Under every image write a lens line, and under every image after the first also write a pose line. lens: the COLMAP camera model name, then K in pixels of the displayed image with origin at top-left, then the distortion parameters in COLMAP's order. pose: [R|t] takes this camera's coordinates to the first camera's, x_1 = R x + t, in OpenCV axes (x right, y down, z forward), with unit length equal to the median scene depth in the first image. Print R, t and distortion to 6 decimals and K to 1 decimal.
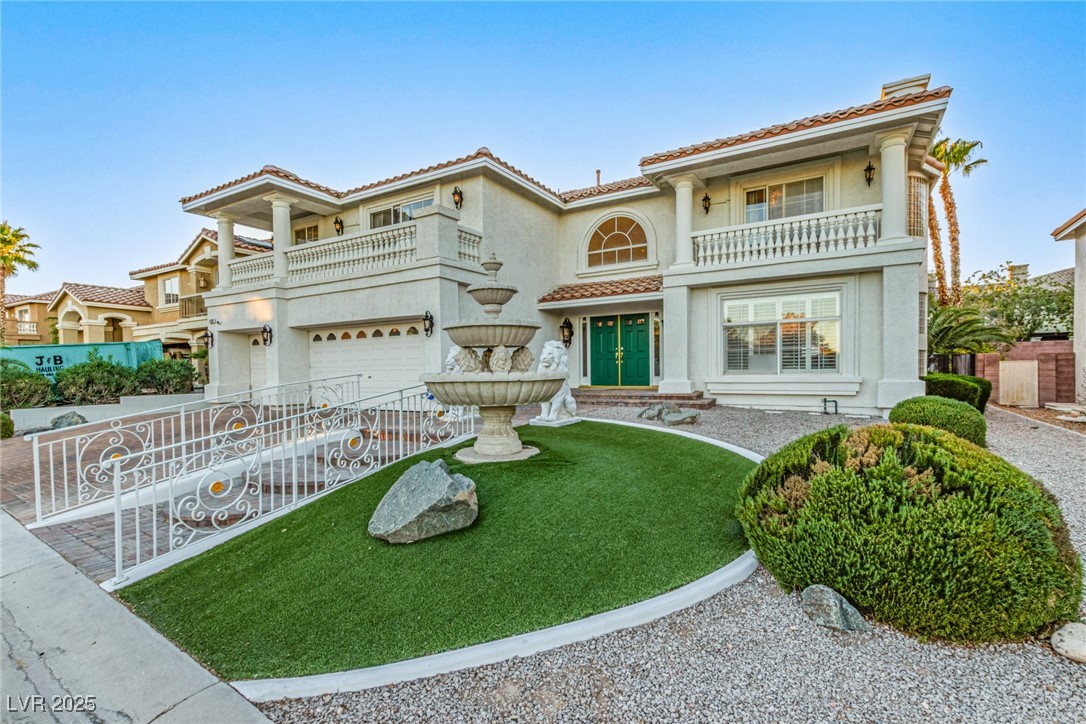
lens RADIAL K [[497.8, 0, 543.0], [0, 497.8, 362.0], [0, 0, 1]] dist [-0.033717, -0.000064]
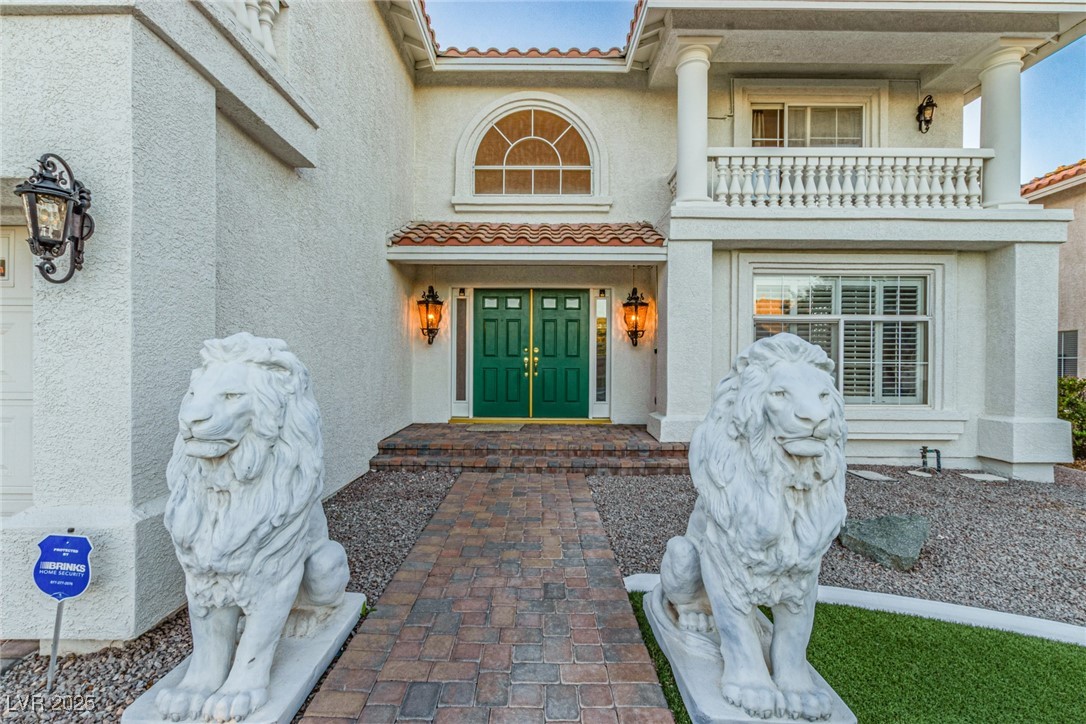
lens RADIAL K [[497.8, 0, 543.0], [0, 497.8, 362.0], [0, 0, 1]] dist [-0.033717, -0.000064]
pose [[0.864489, 0.019380, 0.502279, -0.123022], [-0.025599, 0.999657, 0.005489, -0.018754], [-0.502000, -0.017603, 0.864688, 0.573784]]
